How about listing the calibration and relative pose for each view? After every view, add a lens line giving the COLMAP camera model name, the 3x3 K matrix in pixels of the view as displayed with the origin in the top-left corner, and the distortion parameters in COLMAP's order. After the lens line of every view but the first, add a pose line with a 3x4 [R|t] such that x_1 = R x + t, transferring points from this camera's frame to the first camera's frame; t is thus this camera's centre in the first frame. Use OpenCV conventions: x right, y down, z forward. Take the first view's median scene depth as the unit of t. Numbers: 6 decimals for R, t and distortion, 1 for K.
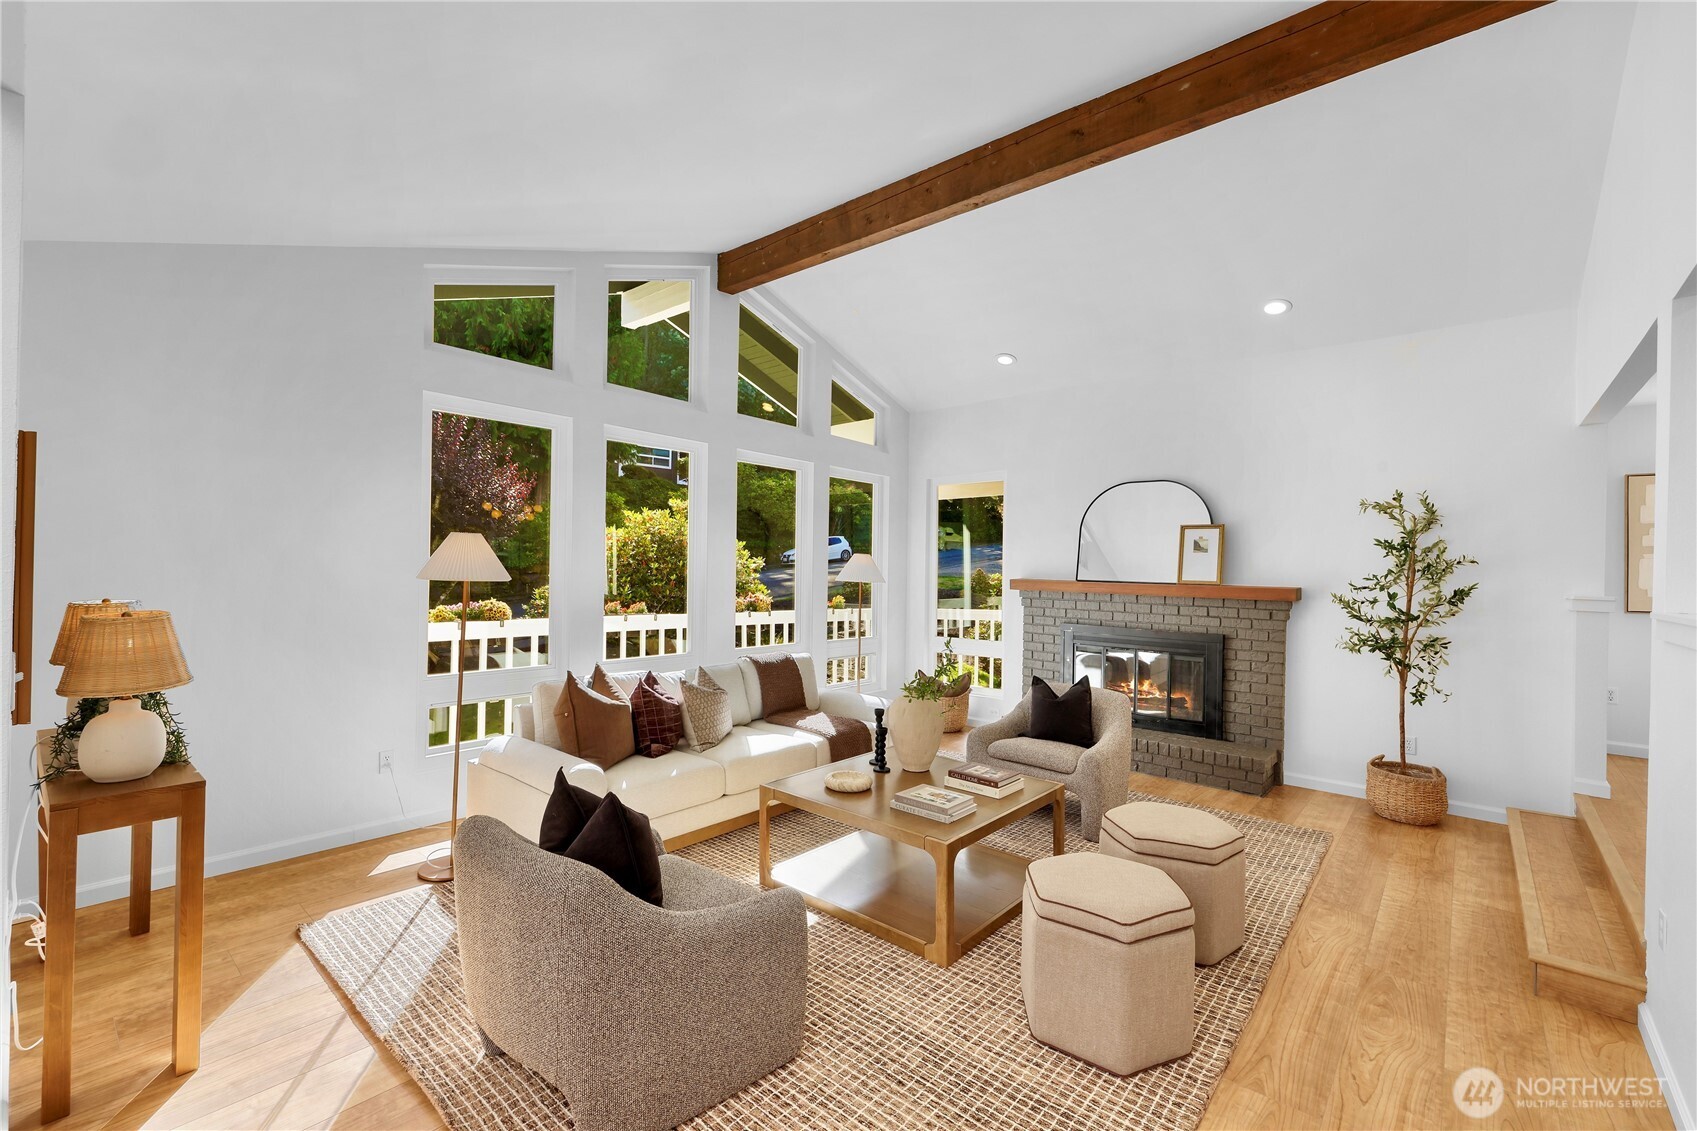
lens RADIAL K [[705.7, 0, 835.7], [0, 705.7, 563.8], [0, 0, 1]] dist [0.003268, 0.000381]
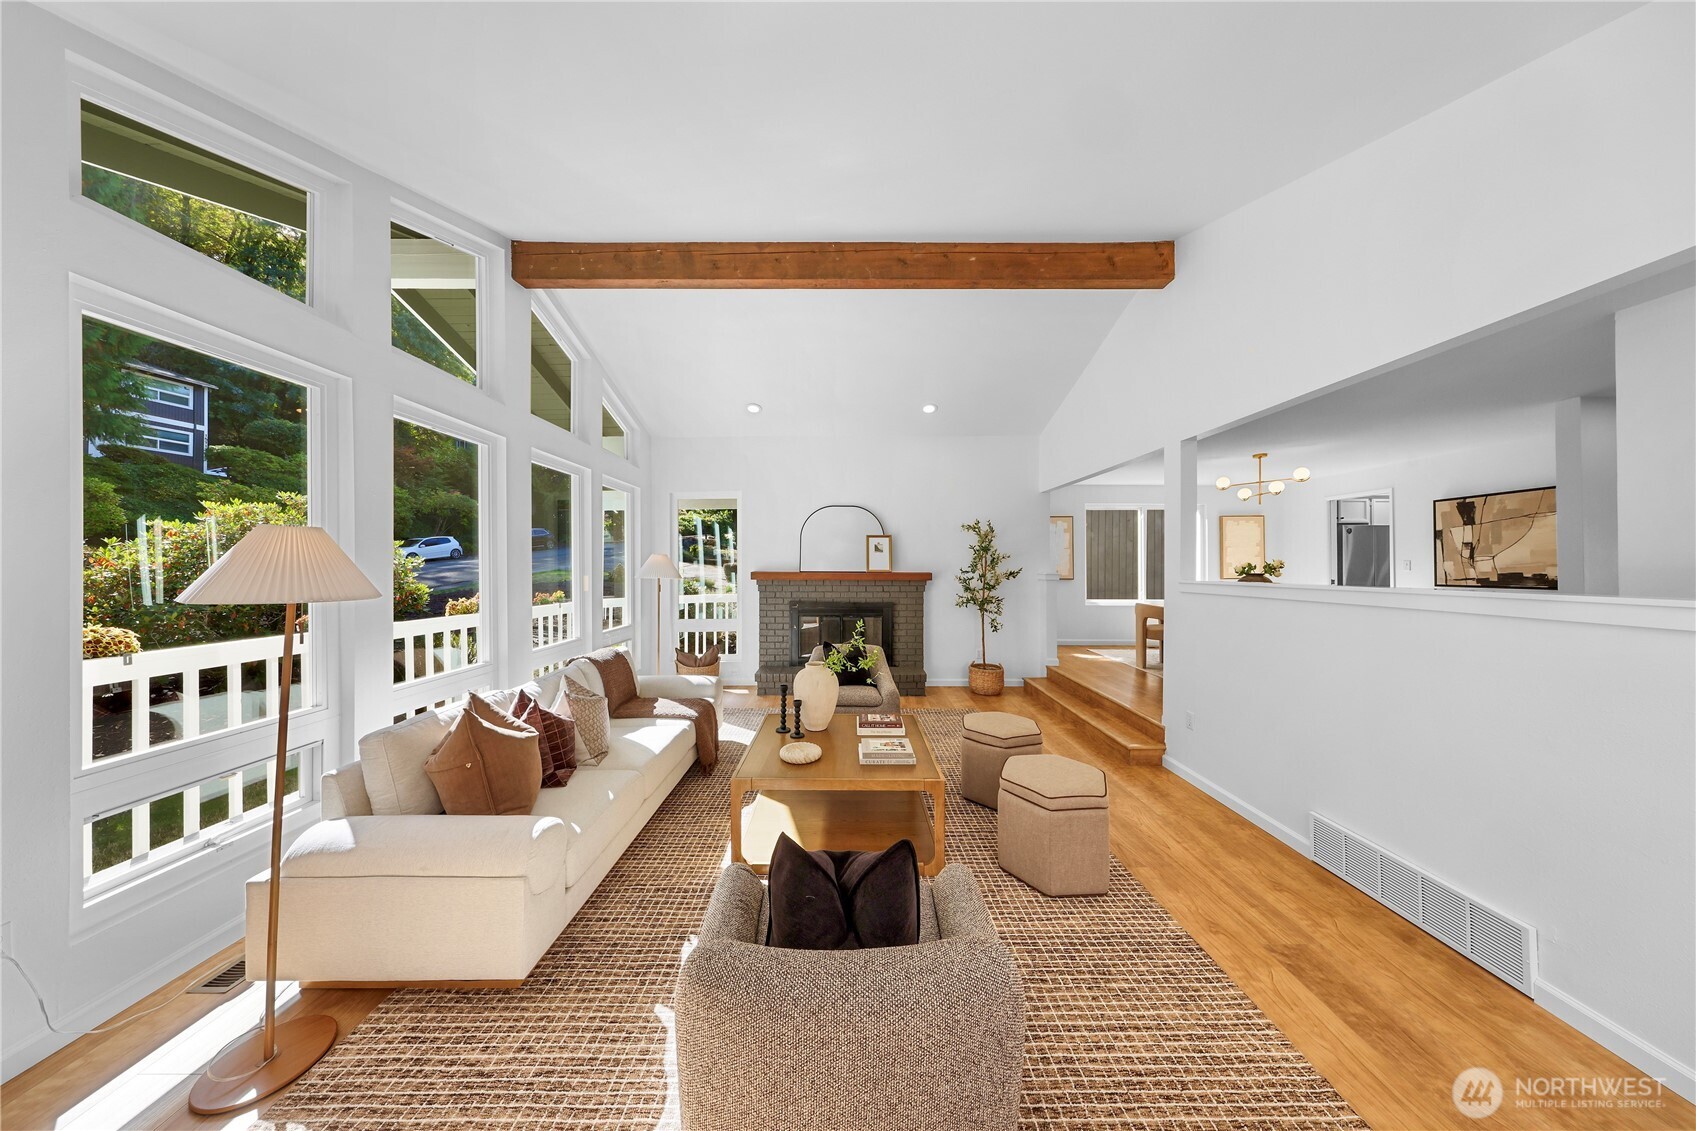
lens RADIAL K [[485.9, 0, 844.4], [0, 485.9, 563.5], [0, 0, 1]] dist [0.001883, -0.000027]
pose [[0.760625, -0.017614, 0.648953, -0.270625], [0.010922, 0.999838, 0.014335, -0.006861], [-0.649100, -0.003816, 0.760694, 0.216688]]
